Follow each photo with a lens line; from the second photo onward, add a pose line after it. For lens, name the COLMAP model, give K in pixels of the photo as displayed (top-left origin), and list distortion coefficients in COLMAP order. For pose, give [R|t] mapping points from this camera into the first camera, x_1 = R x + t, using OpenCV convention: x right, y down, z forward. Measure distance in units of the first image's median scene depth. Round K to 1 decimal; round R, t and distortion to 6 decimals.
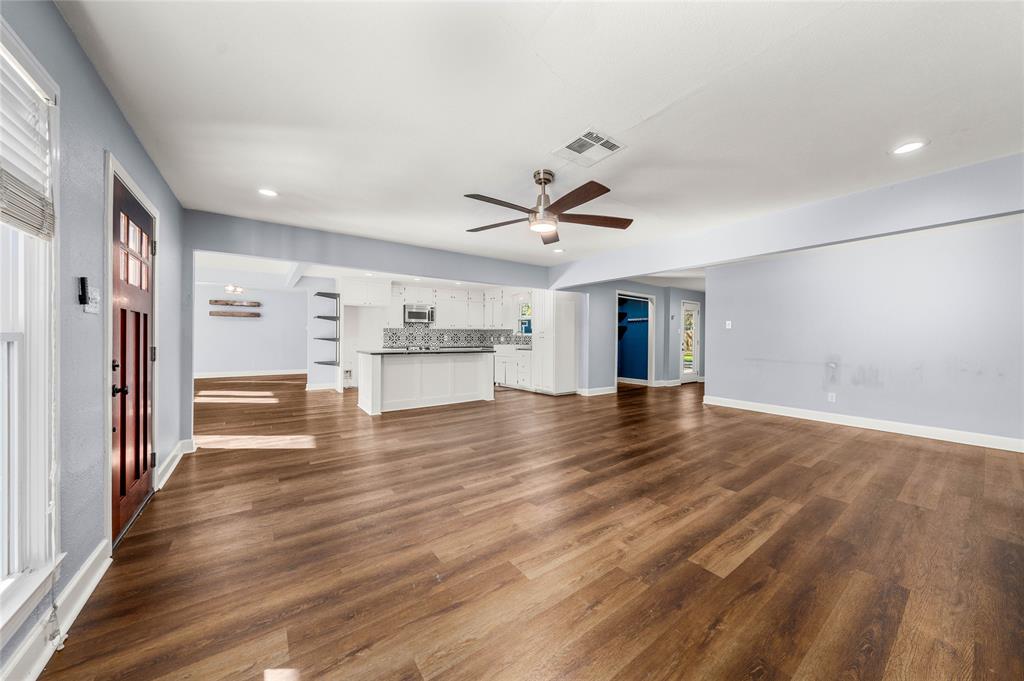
lens RADIAL K [[348.1, 0, 510.6], [0, 348.1, 335.9], [0, 0, 1]] dist [-0.000723, -0.000014]
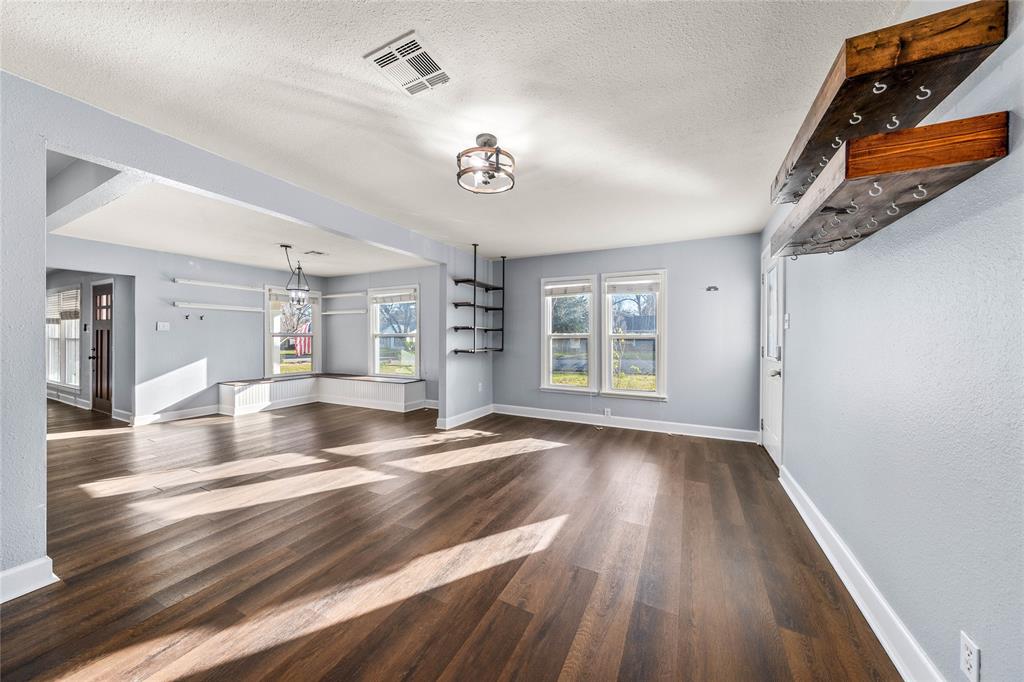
lens RADIAL K [[348.1, 0, 513.1], [0, 348.1, 341.6], [0, 0, 1]] dist [-0.000723, -0.000014]
pose [[-0.885621, -0.006549, -0.464362, -1.627007], [-0.009541, 0.999946, 0.004092, -0.015405], [0.464310, 0.008054, -0.885636, 2.951321]]
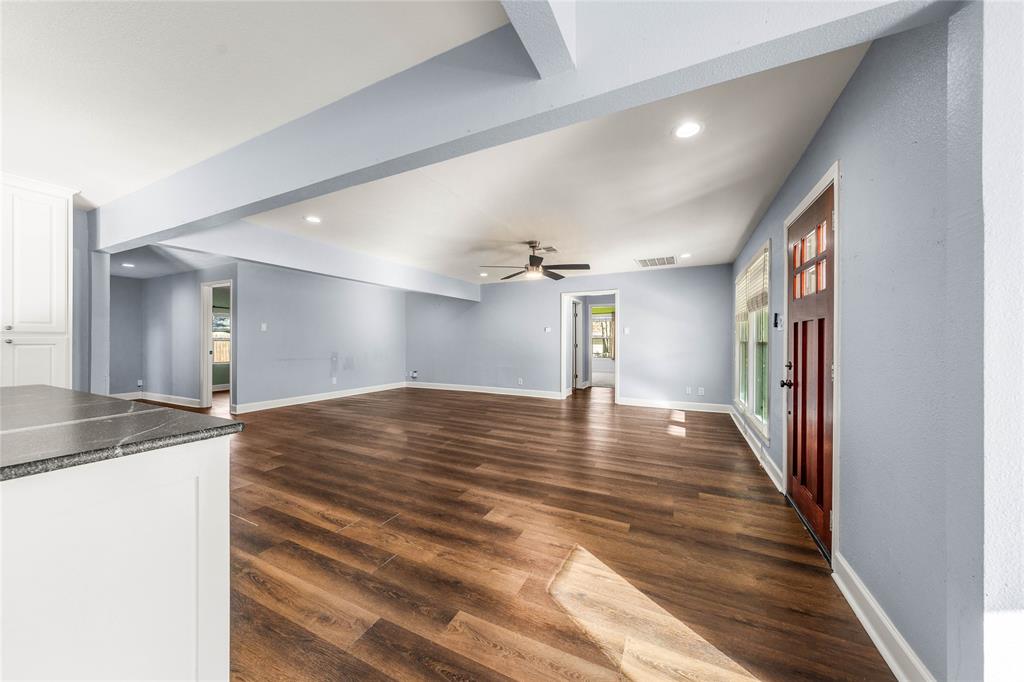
lens RADIAL K [[348.1, 0, 512.1], [0, 348.1, 339.6], [0, 0, 1]] dist [-0.000723, -0.000014]
pose [[-0.477421, -0.003809, 0.878666, -0.995646], [-0.008637, 0.999963, -0.000359, -0.004263], [-0.878632, -0.007760, -0.477436, 1.429528]]
